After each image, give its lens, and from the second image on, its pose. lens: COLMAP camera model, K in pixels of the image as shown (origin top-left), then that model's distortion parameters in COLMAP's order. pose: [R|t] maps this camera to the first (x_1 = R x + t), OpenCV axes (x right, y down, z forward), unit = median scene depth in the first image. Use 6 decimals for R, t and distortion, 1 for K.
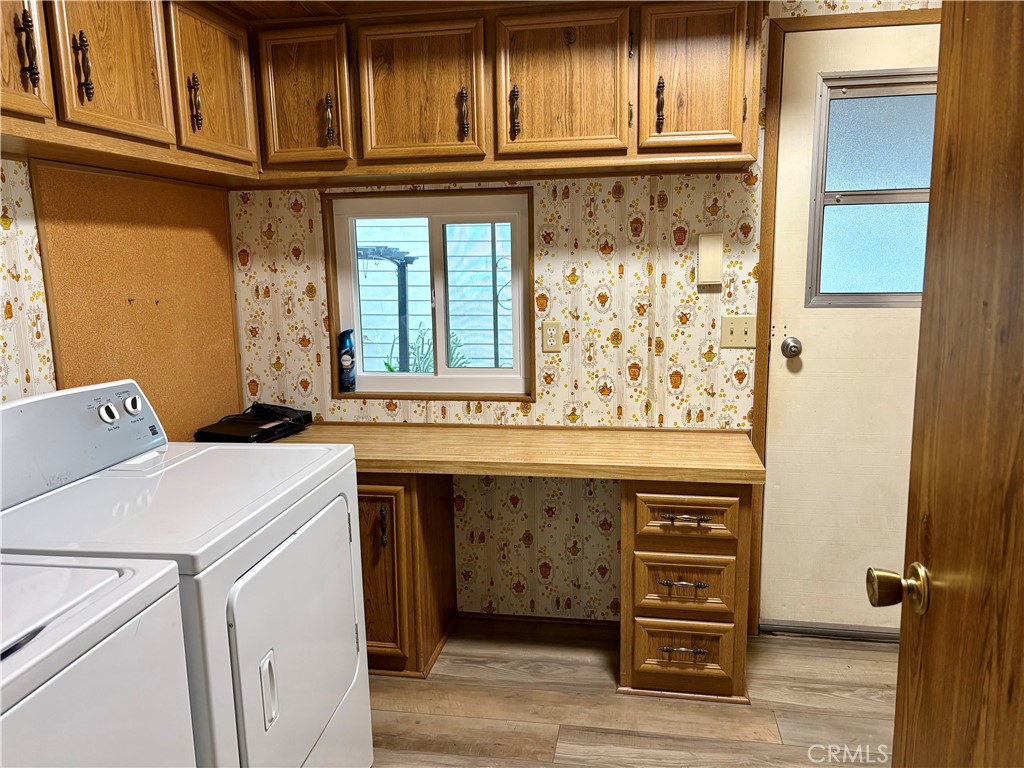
lens RADIAL K [[772.9, 0, 513.0], [0, 772.9, 386.5], [0, 0, 1]] dist [0.055679, -0.047774]
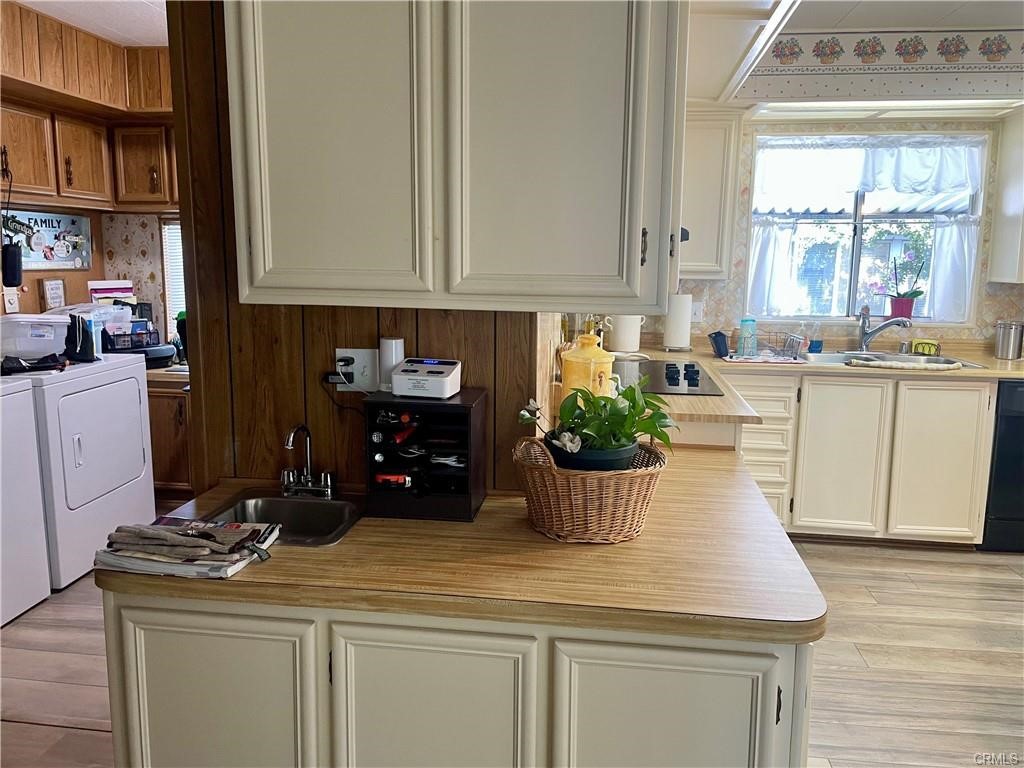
lens RADIAL K [[775.0, 0, 512.6], [0, 775.0, 381.8], [0, 0, 1]] dist [0.041398, -0.016363]
pose [[0.997640, 0.028345, 0.062542, 0.464941], [-0.027754, 0.999562, -0.010300, 0.107182], [-0.062807, 0.008540, 0.997989, -0.792782]]
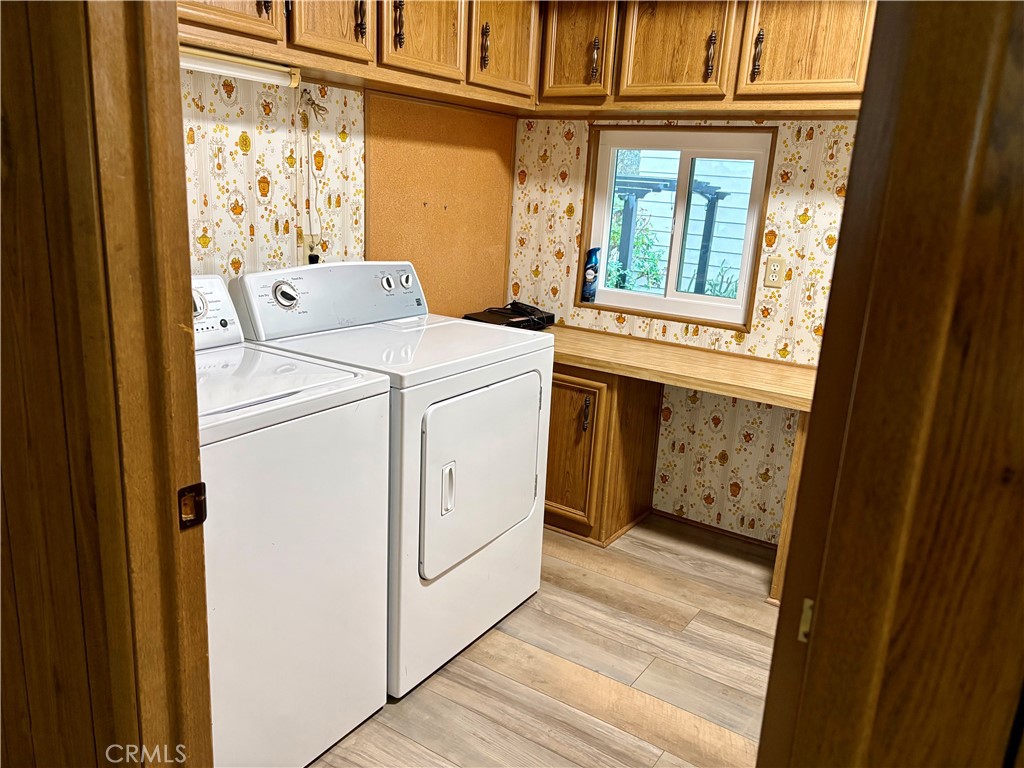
lens RADIAL K [[772.9, 0, 518.5], [0, 772.9, 382.1], [0, 0, 1]] dist [0.055679, -0.047774]
pose [[0.913932, 0.170013, -0.368544, 0.165413], [-0.141348, 0.984519, 0.103647, 0.023865], [0.380460, -0.042633, 0.923814, -0.129810]]
